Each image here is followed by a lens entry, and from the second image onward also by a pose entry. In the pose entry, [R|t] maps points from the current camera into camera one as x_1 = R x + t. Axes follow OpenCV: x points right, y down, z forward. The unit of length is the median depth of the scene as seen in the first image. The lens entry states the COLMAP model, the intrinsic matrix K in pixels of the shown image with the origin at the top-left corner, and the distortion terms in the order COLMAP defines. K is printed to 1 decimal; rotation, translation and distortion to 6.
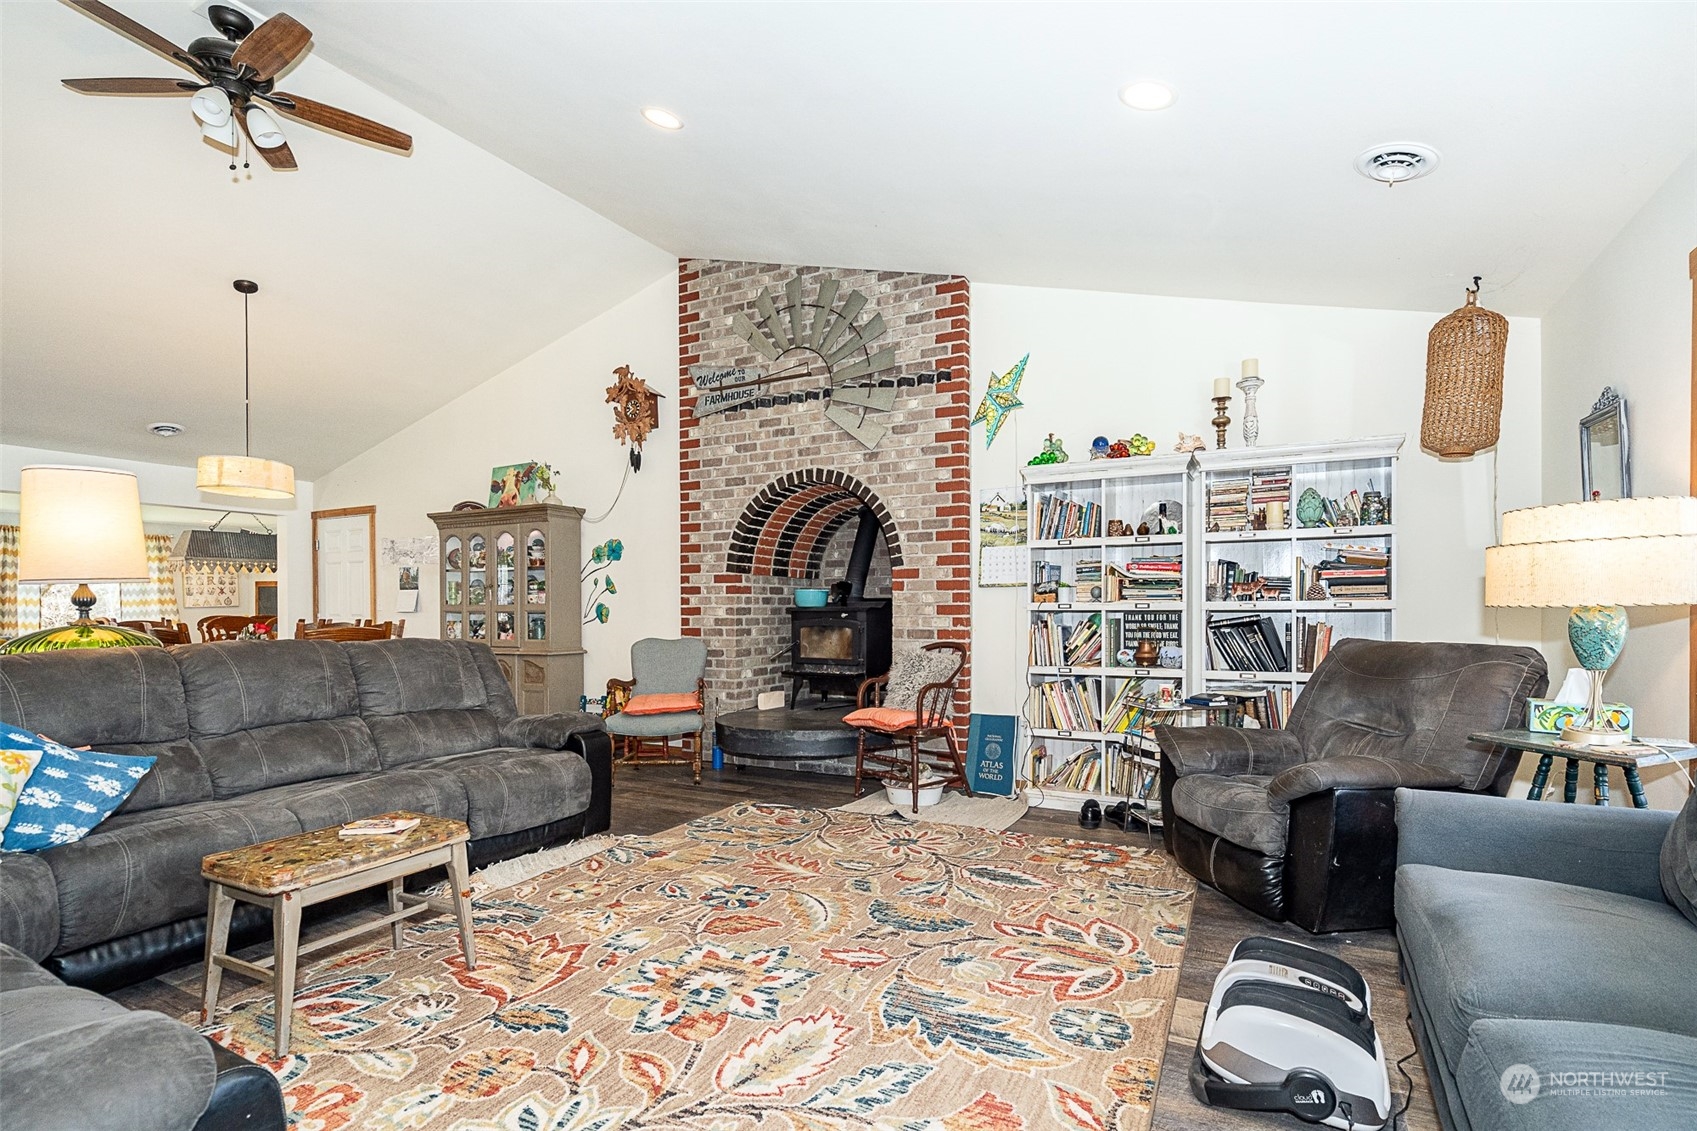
lens RADIAL K [[776.0, 0, 905.4], [0, 776.0, 610.3], [0, 0, 1]] dist [-0.002069, 0.000063]
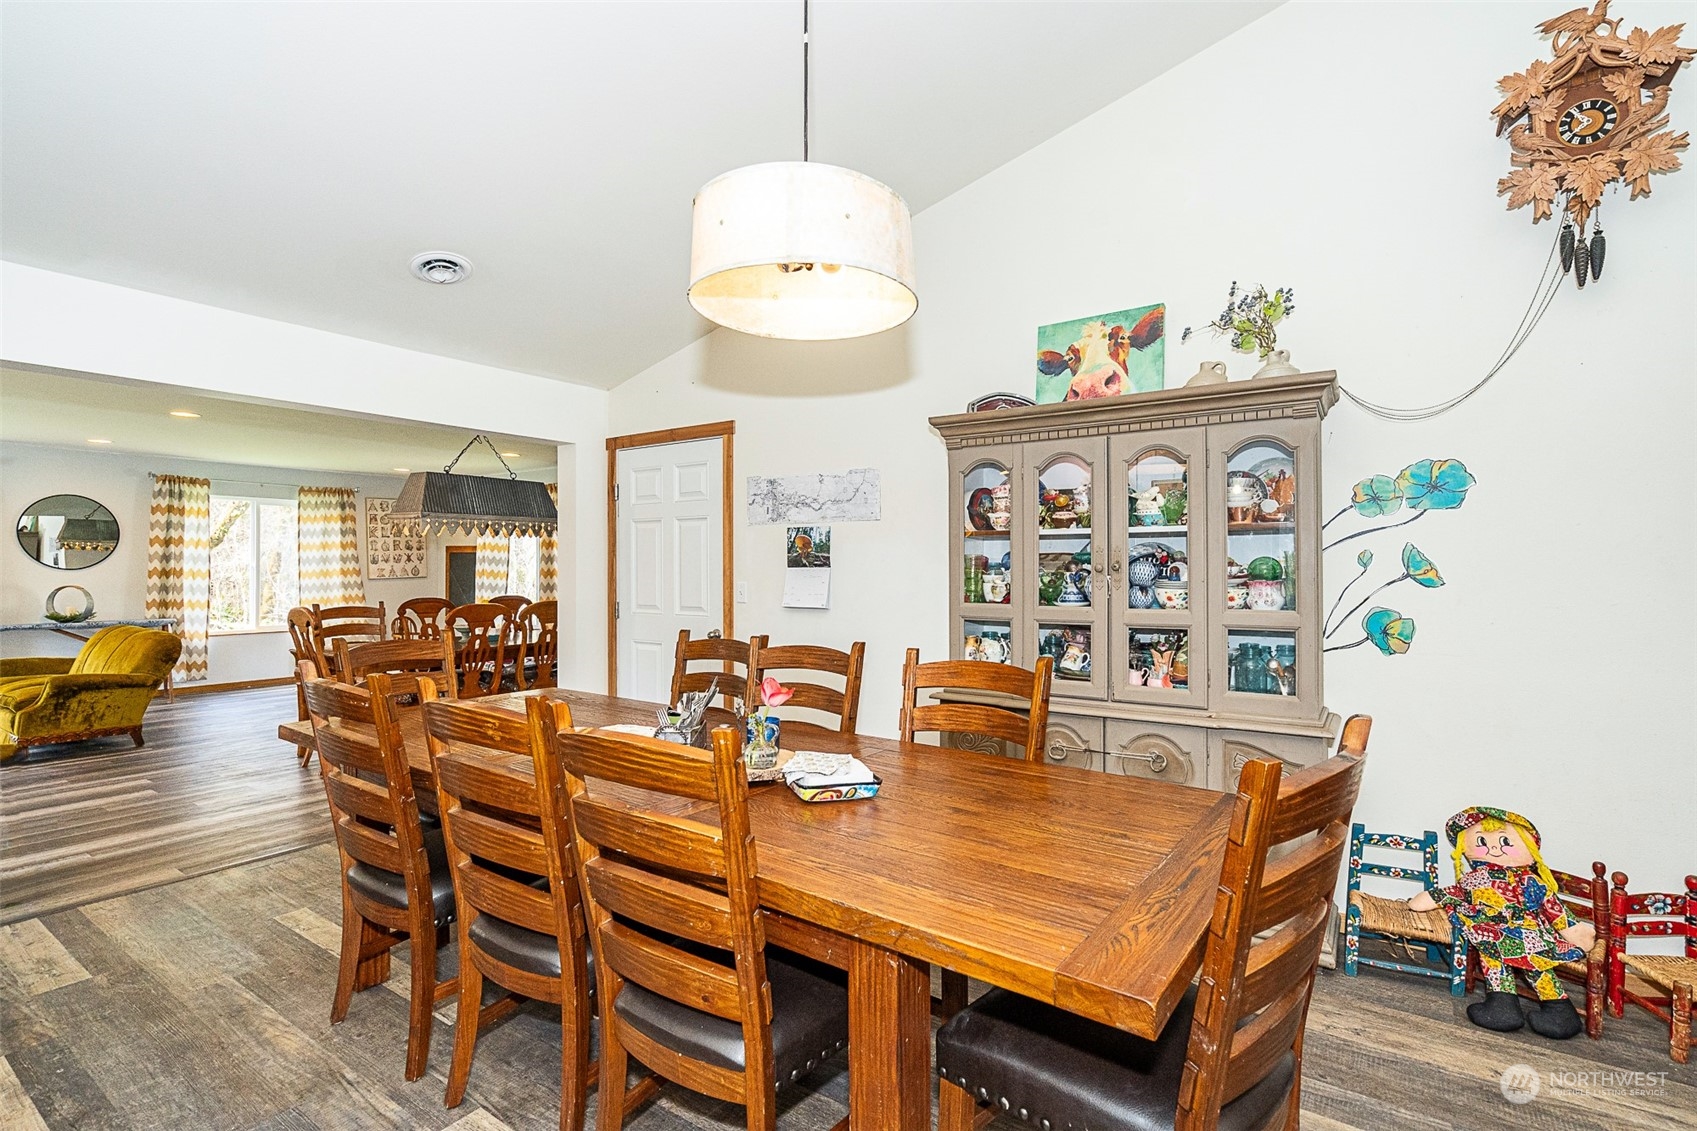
lens RADIAL K [[776.0, 0, 861.5], [0, 776.0, 558.8], [0, 0, 1]] dist [-0.002069, 0.000063]
pose [[0.991560, 0.002649, -0.129619, -0.818321], [-0.004553, 0.999886, -0.014395, -0.038347], [0.129566, 0.014864, 0.991459, 0.697806]]
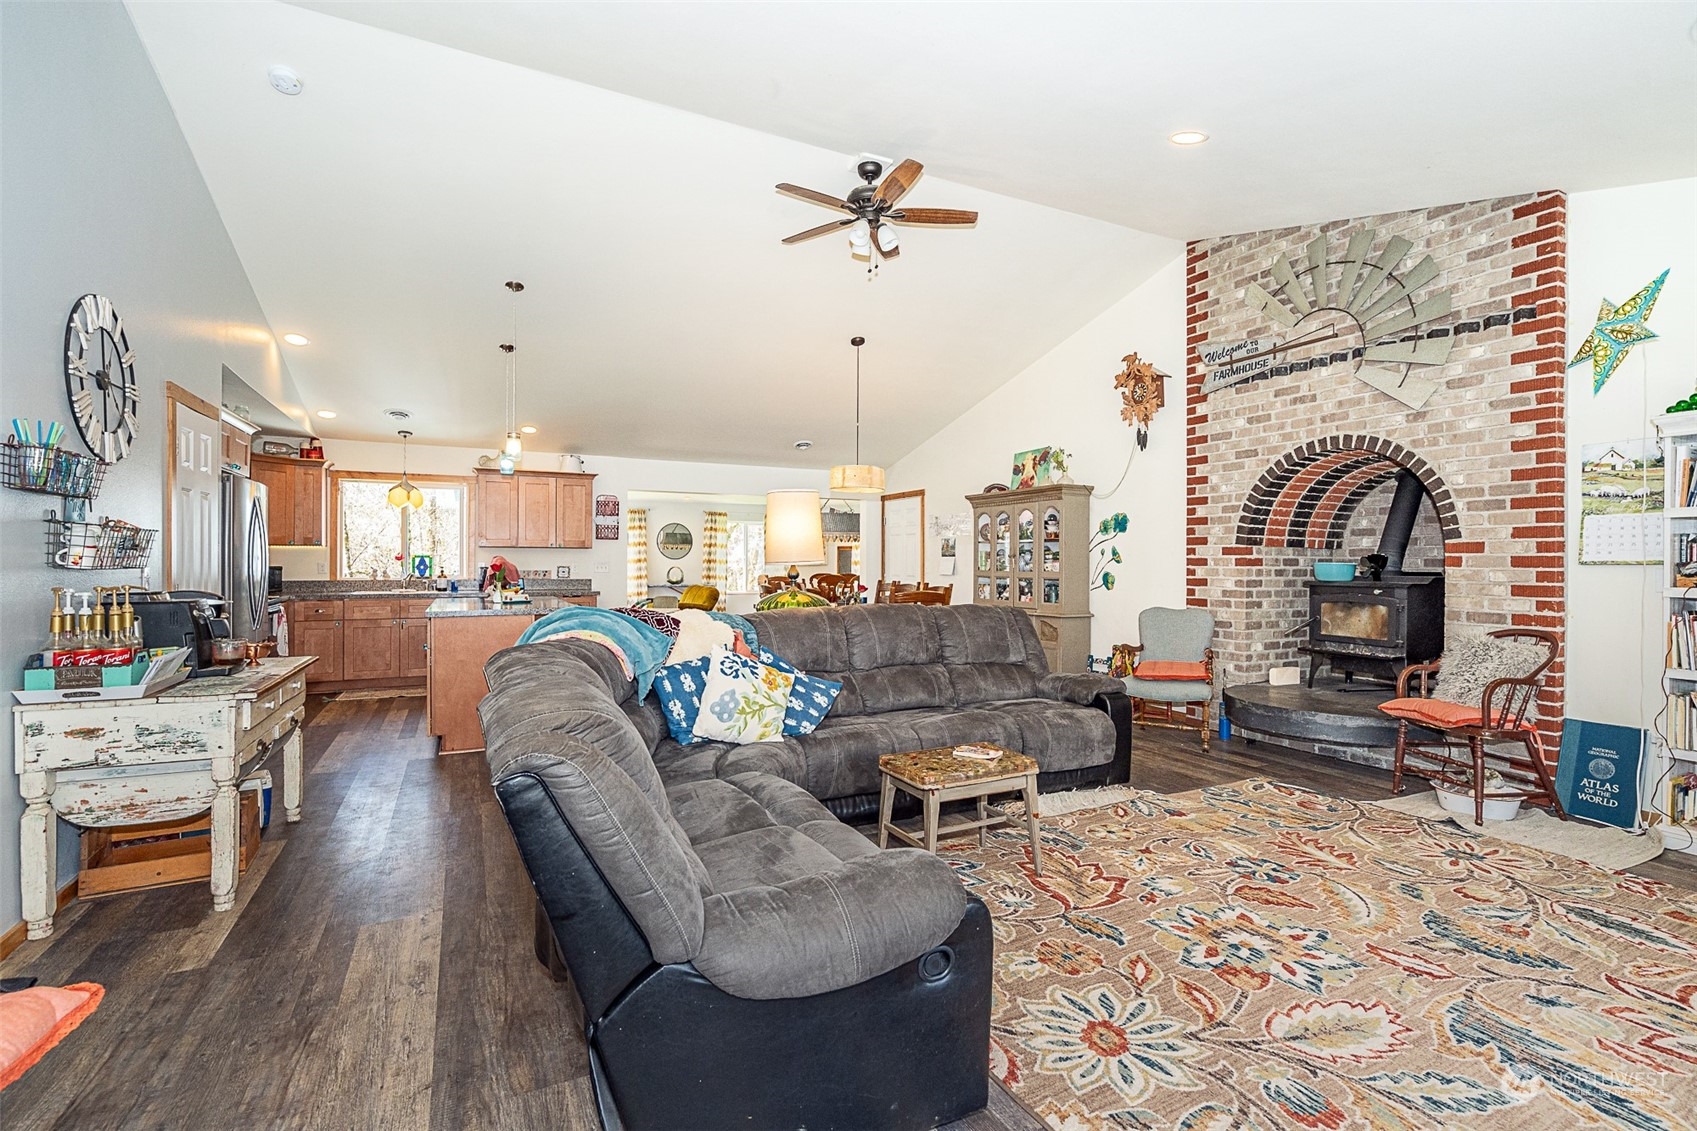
lens RADIAL K [[776.0, 0, 852.2], [0, 776.0, 560.6], [0, 0, 1]] dist [-0.002069, 0.000063]
pose [[0.794280, 0.004993, -0.607531, -0.018128], [-0.006550, 0.999978, -0.000344, -0.029211], [0.607517, 0.004252, 0.794296, -0.112906]]
